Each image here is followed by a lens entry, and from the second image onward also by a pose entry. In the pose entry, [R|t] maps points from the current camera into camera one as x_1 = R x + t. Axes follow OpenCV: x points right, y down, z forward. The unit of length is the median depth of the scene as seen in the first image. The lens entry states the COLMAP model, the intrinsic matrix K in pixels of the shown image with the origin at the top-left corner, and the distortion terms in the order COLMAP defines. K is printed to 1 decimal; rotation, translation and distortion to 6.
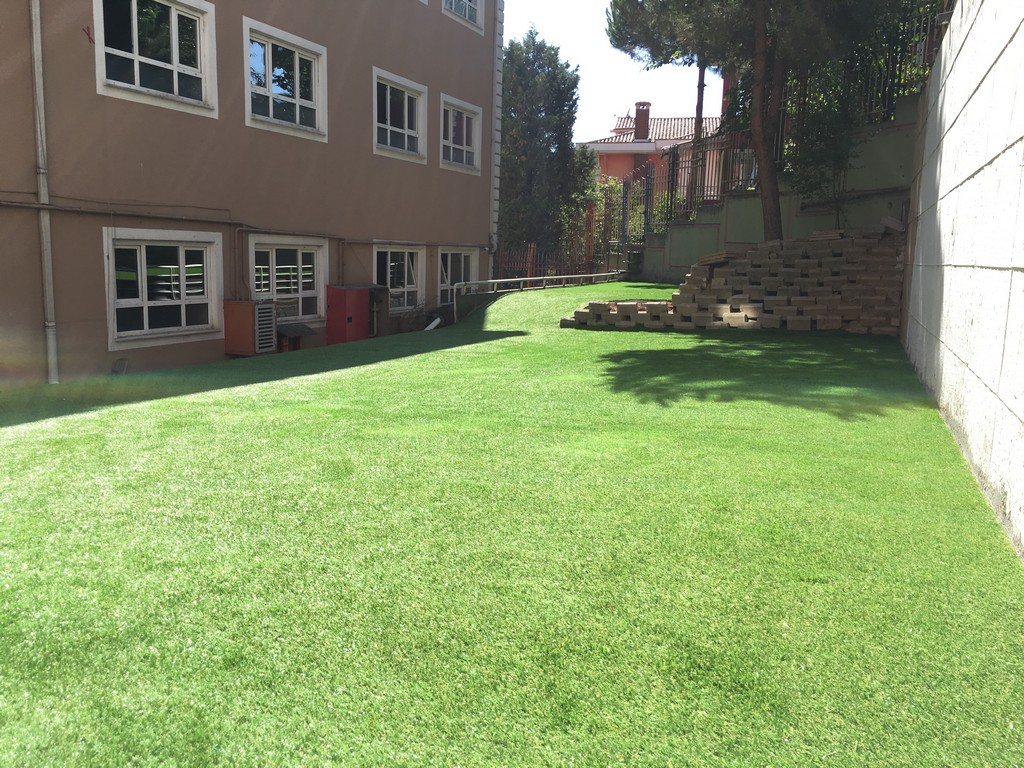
lens RADIAL K [[862.0, 0, 522.2], [0, 862.0, 384.9], [0, 0, 1]] dist [0.077115, -0.092860]
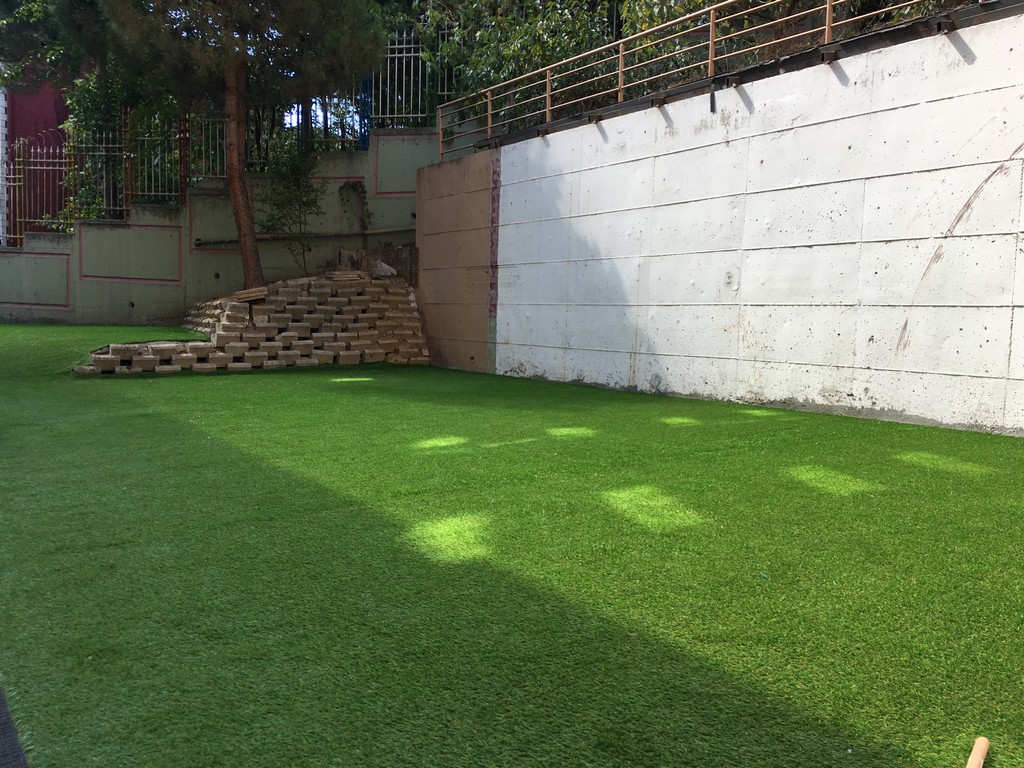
lens RADIAL K [[862.0, 0, 510.6], [0, 862.0, 380.5], [0, 0, 1]] dist [0.077115, -0.092860]
pose [[0.559243, -0.071358, 0.825927, -0.443710], [0.110135, 0.993852, 0.011292, -0.033725], [-0.821655, 0.084648, 0.563664, 0.248857]]
